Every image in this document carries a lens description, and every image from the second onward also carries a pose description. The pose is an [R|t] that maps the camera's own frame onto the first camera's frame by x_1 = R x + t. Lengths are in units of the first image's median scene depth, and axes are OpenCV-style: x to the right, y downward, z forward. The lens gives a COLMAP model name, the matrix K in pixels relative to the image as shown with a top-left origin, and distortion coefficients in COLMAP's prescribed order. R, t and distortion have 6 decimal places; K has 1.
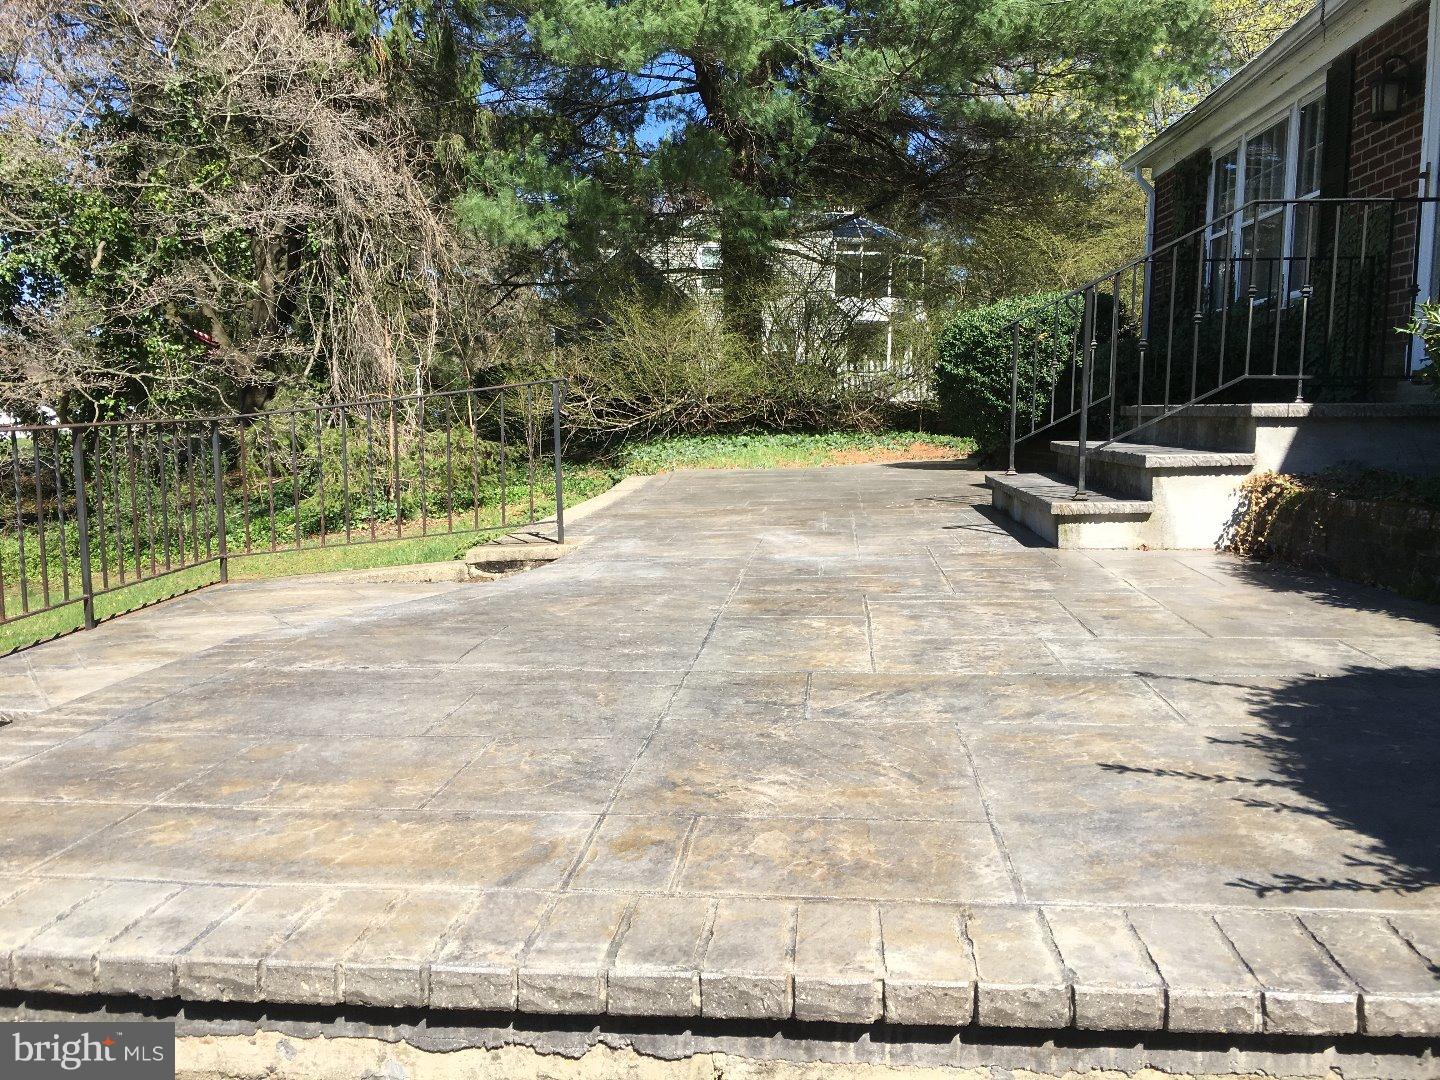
lens RADIAL K [[1228.5, 0, 720.0], [0, 1228.5, 540.0], [0, 0, 1]] dist [0.154064, -0.200230]
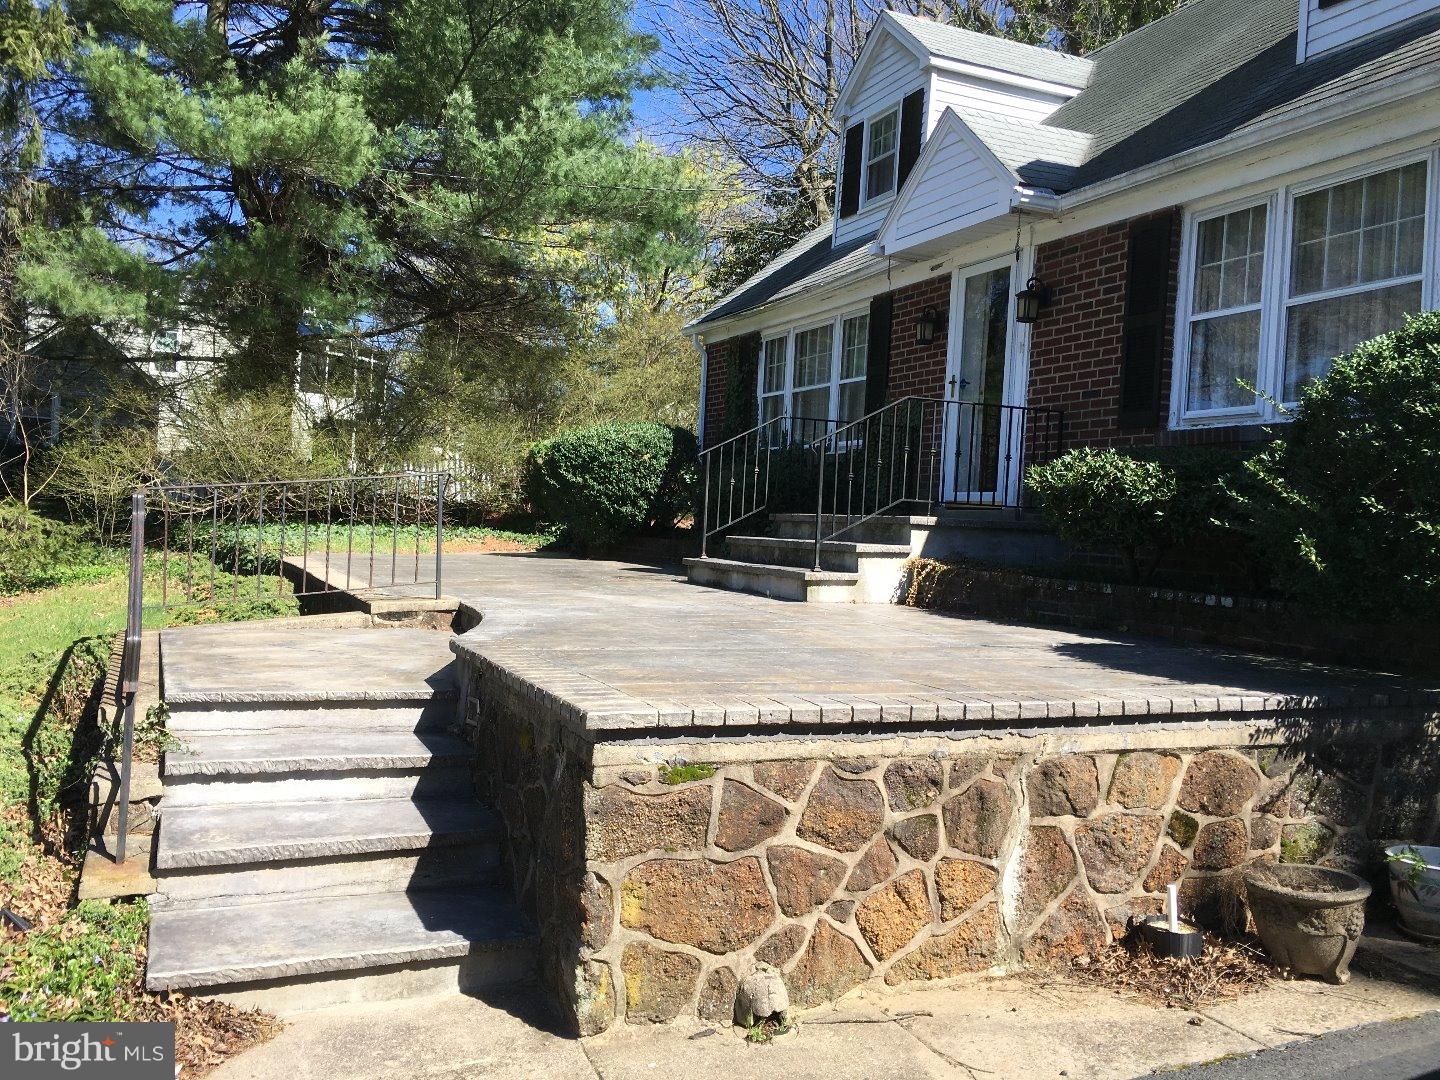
lens RADIAL K [[1228.5, 0, 720.0], [0, 1228.5, 540.0], [0, 0, 1]] dist [0.154064, -0.200230]
pose [[0.887135, 0.035292, 0.460158, -0.422555], [0.003084, 0.996596, -0.082380, 0.044160], [-0.461499, 0.074502, 0.884007, -0.252036]]
